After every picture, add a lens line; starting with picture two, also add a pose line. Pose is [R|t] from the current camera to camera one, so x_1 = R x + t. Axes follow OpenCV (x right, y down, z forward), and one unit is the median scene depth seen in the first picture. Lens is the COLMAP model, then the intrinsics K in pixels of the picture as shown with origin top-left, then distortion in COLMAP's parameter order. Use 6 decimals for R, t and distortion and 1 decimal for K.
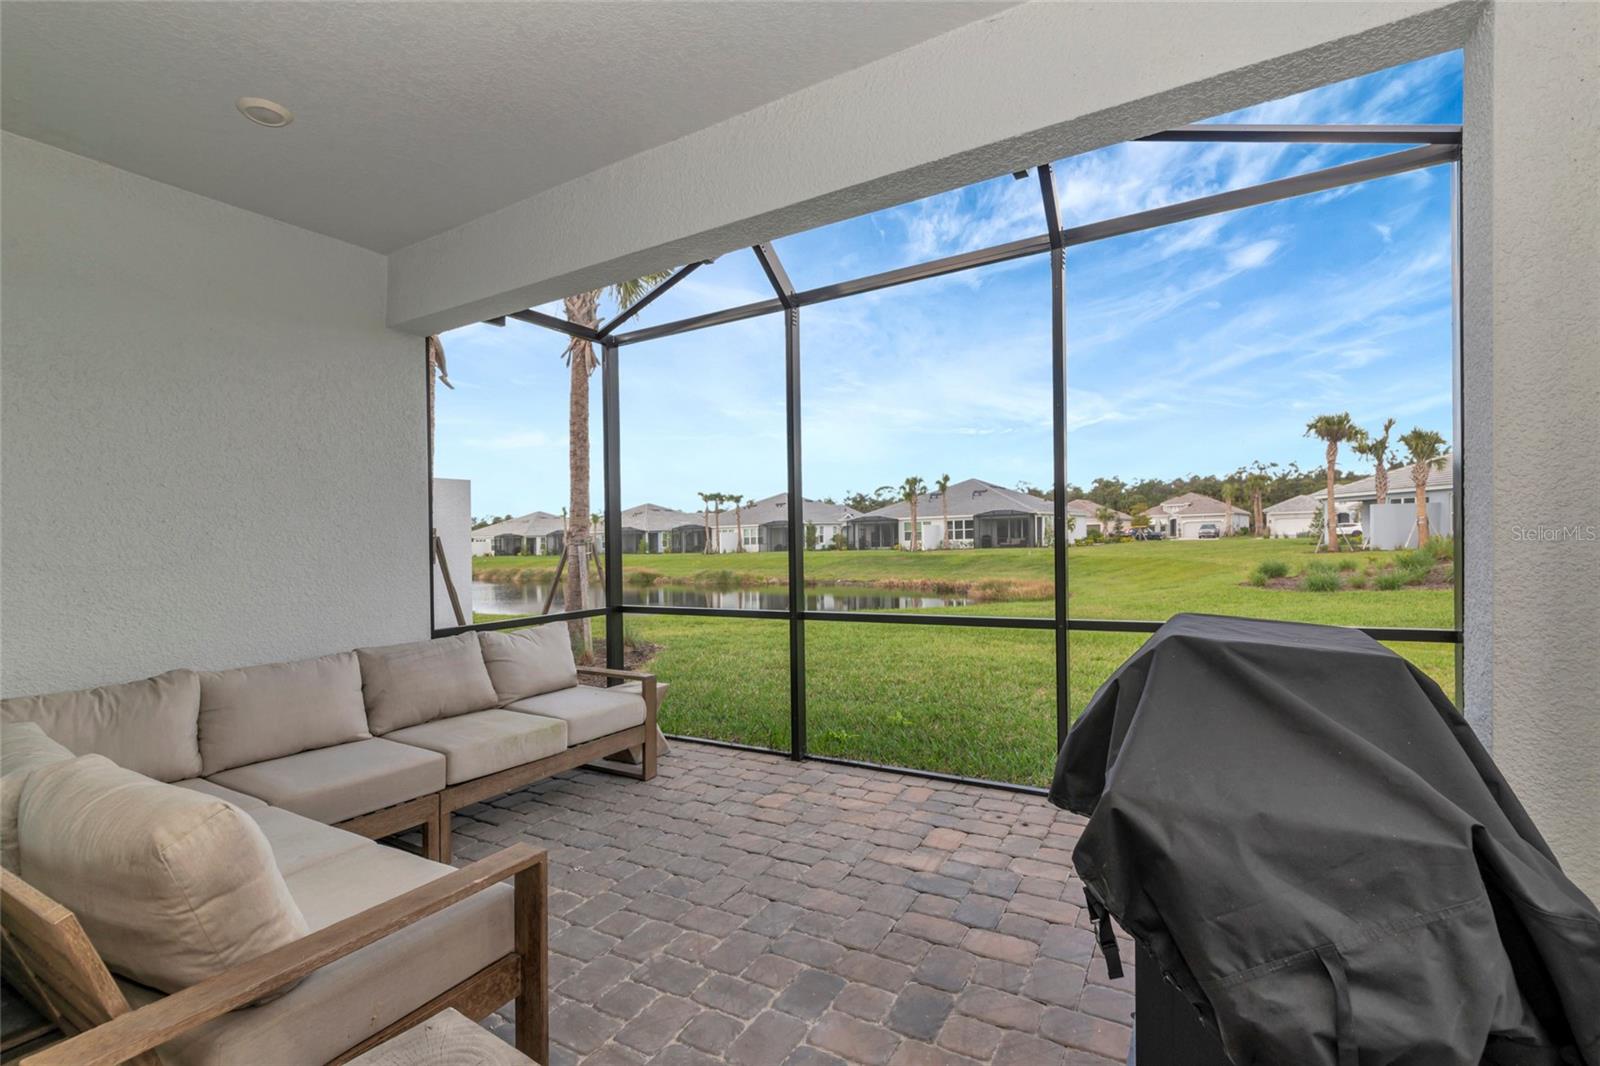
lens RADIAL K [[708.6, 0, 782.9], [0, 708.6, 489.3], [0, 0, 1]] dist [0.014654, -0.023909]
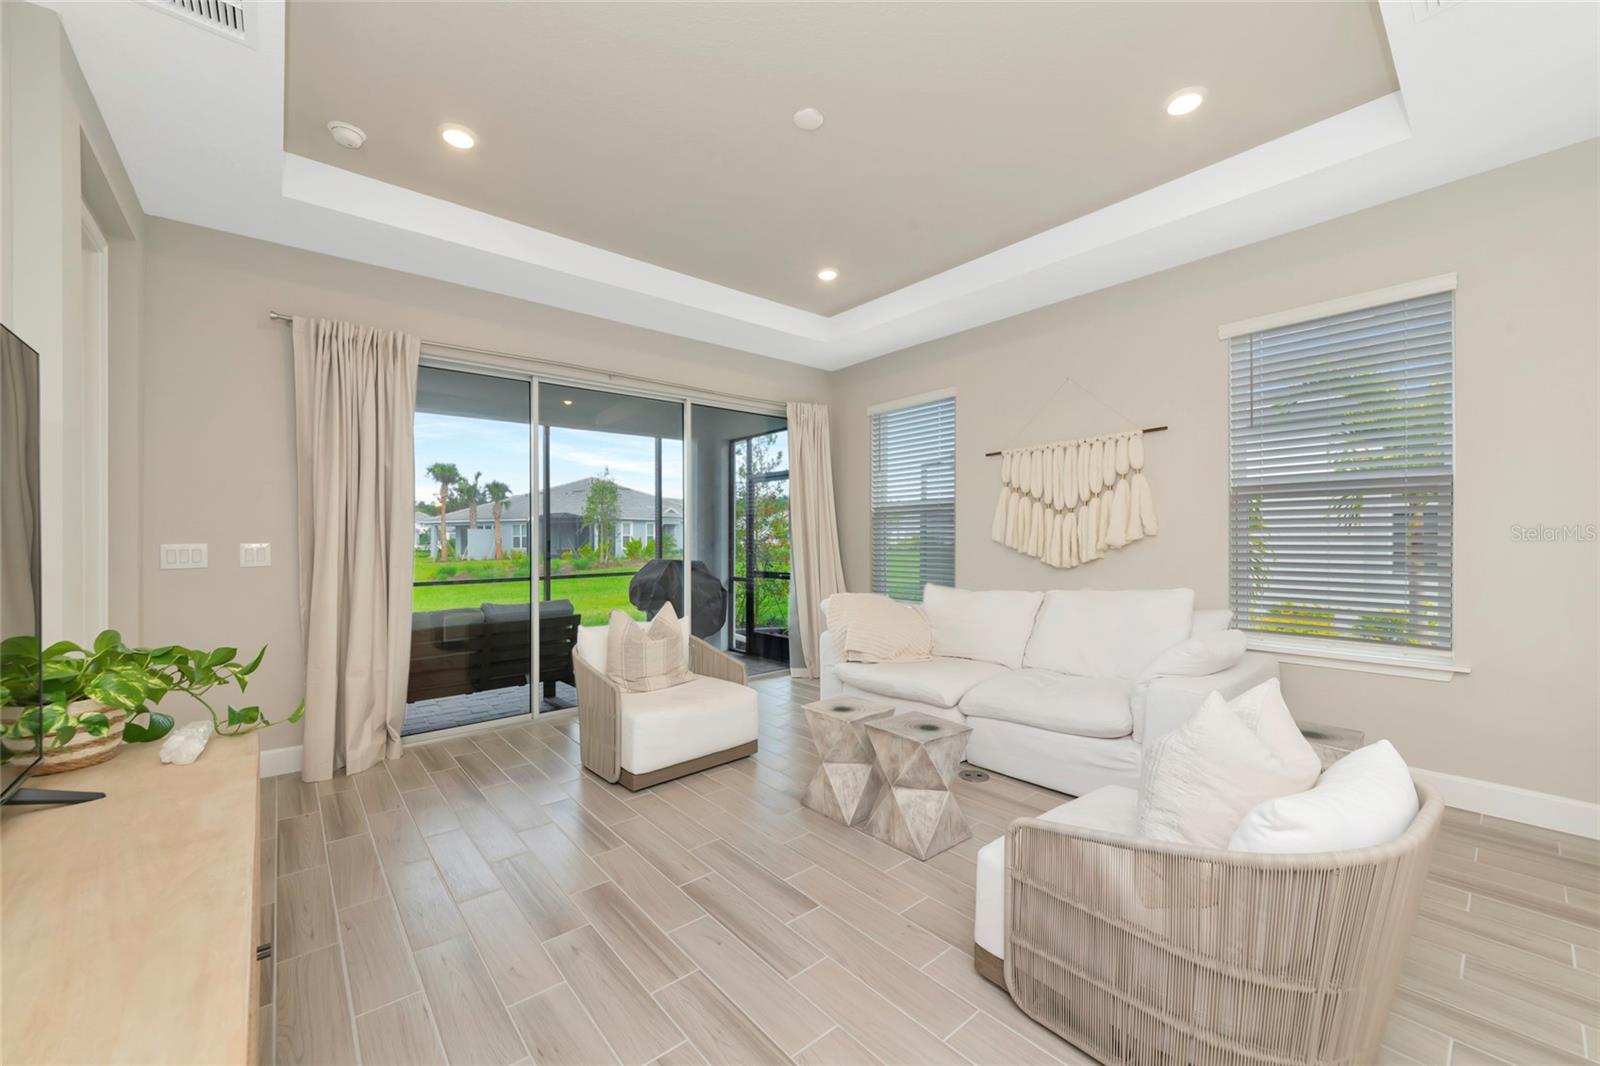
lens RADIAL K [[620.2, 0, 795.3], [0, 620.2, 537.2], [0, 0, 1]] dist [-0.001418, -0.000044]
pose [[0.326467, 0.026485, 0.944837, -1.158054], [-0.065578, 0.997833, -0.005312, 0.005137], [-0.942931, -0.060227, 0.327497, -0.434258]]
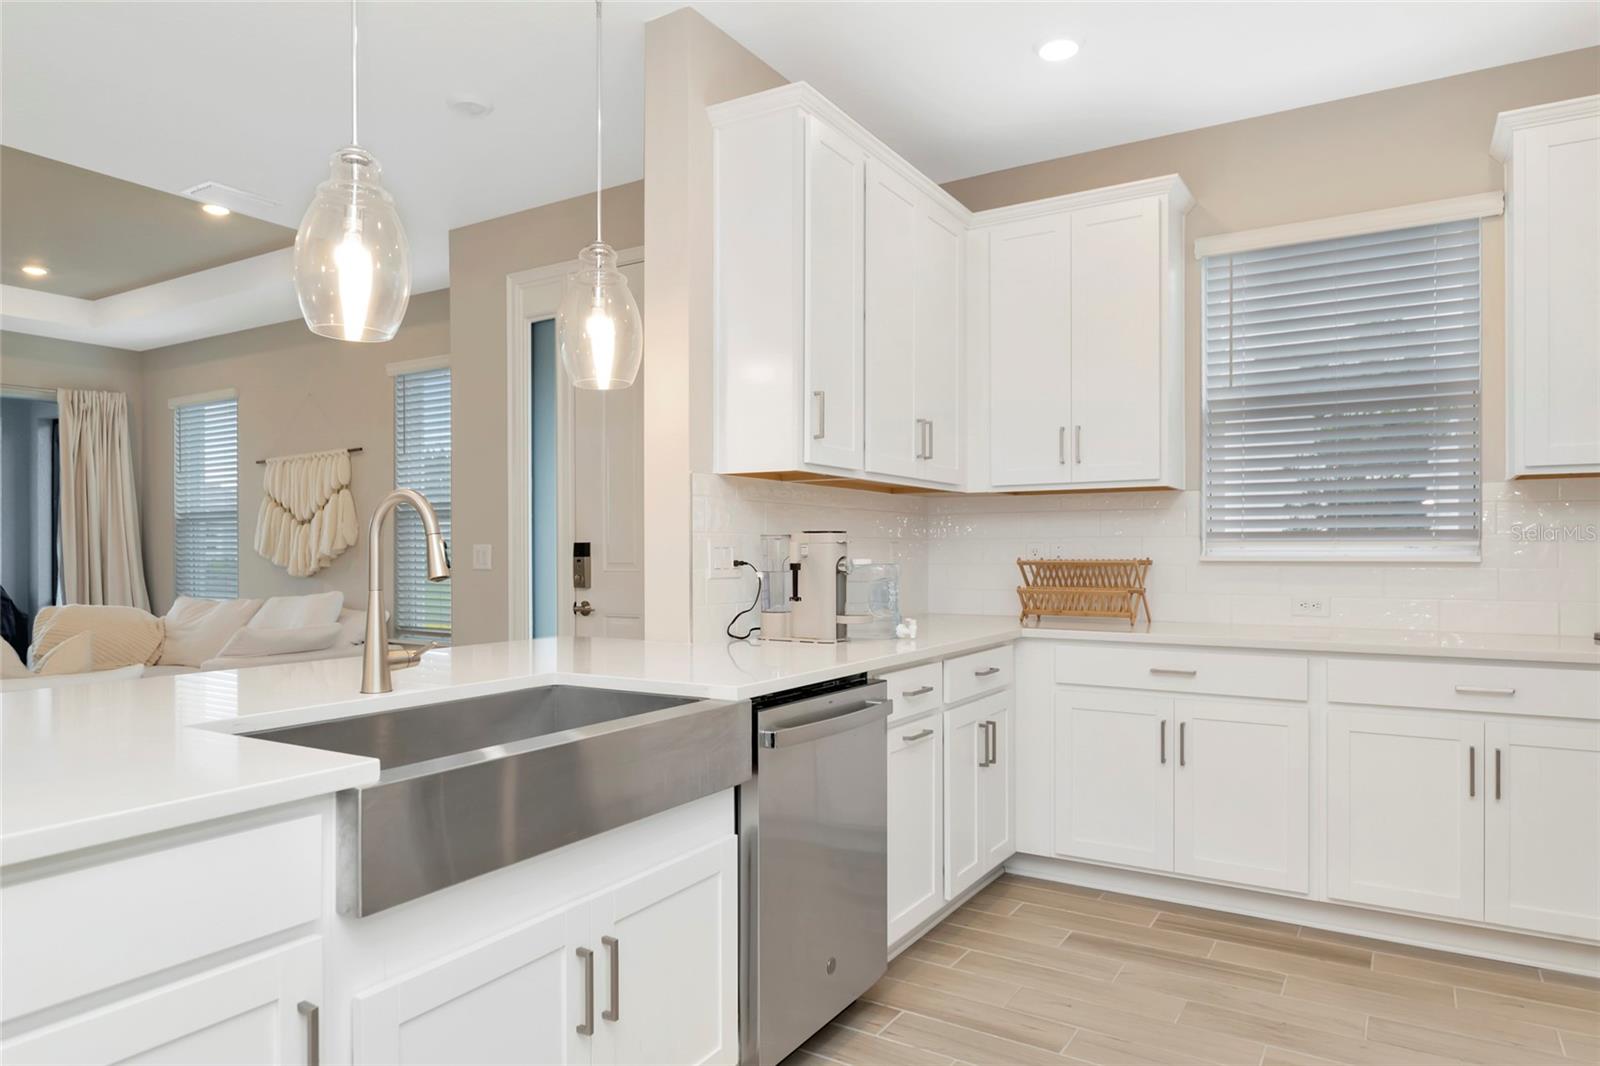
lens RADIAL K [[995.9, 0, 794.7], [0, 995.9, 552.4], [0, 0, 1]] dist [0.002619, -0.002760]
pose [[0.015869, 0.027738, 0.999489, -1.686976], [-0.067624, 0.997356, -0.026605, -0.030060], [-0.997585, -0.067168, 0.017703, -1.318527]]
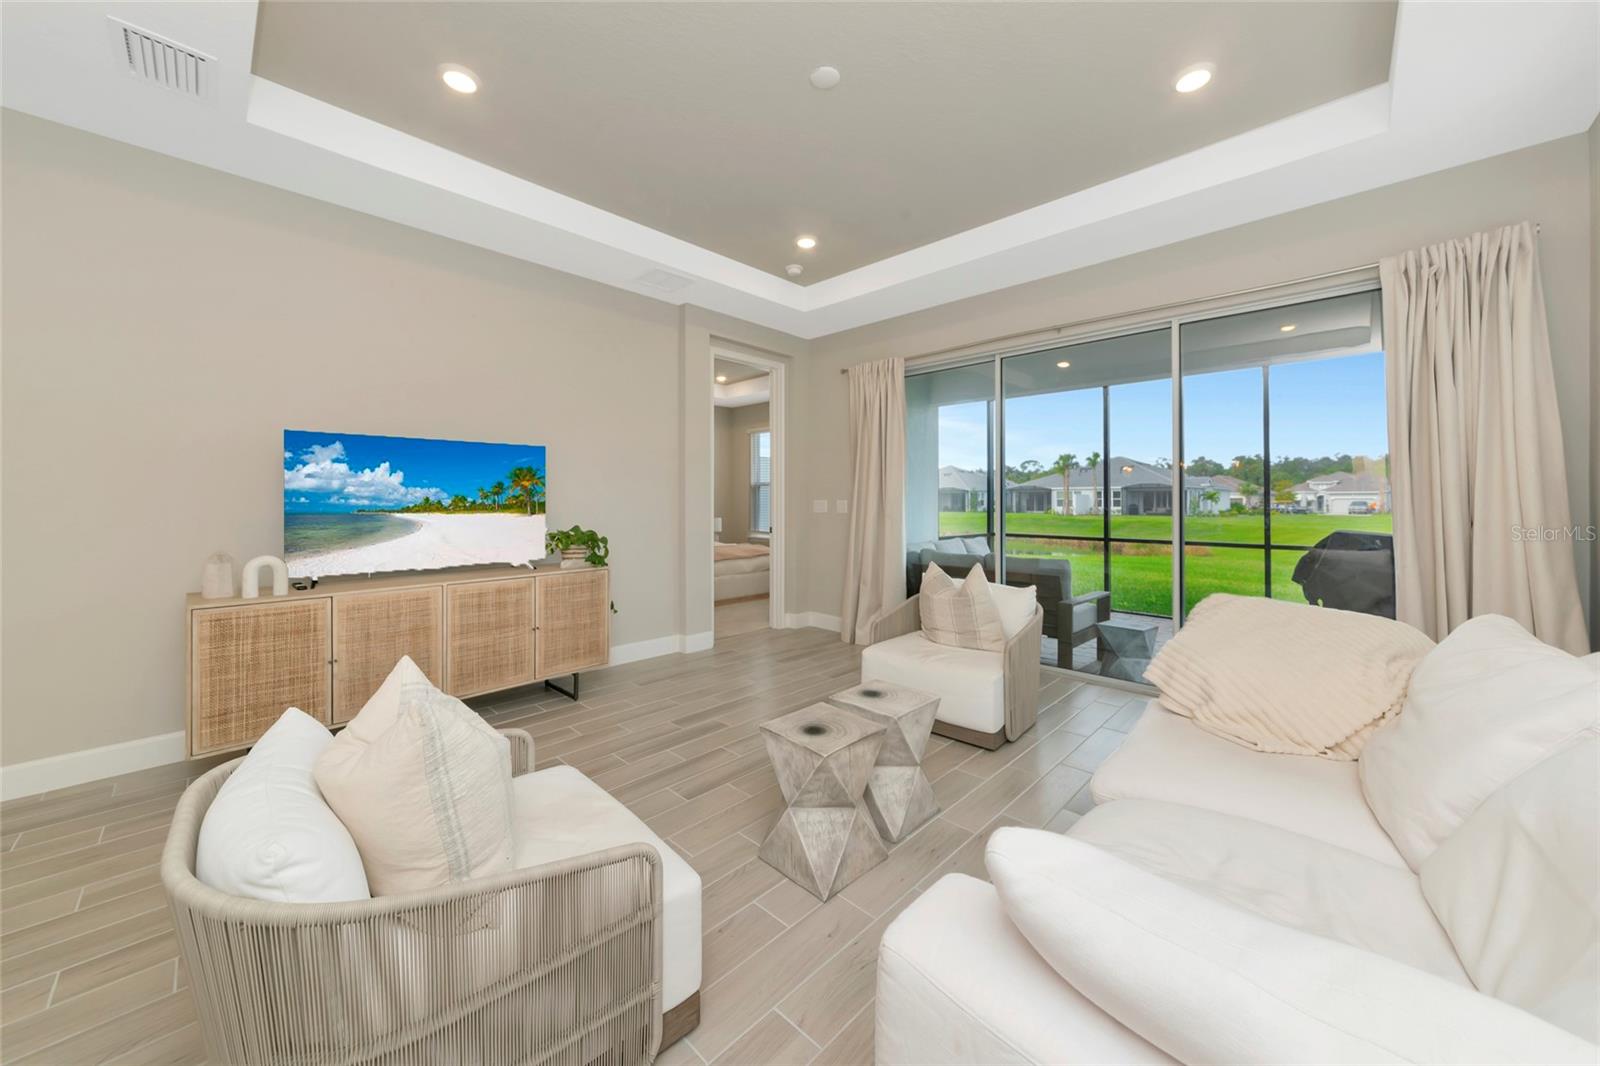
lens RADIAL K [[577.0, 0, 797.4], [0, 577.0, 496.5], [0, 0, 1]] dist [0.002189, 0.000089]
pose [[0.972784, 0.029903, -0.229775, -0.475908], [-0.015207, 0.997739, 0.065468, -0.036902], [0.231213, -0.060192, 0.971039, -0.798139]]
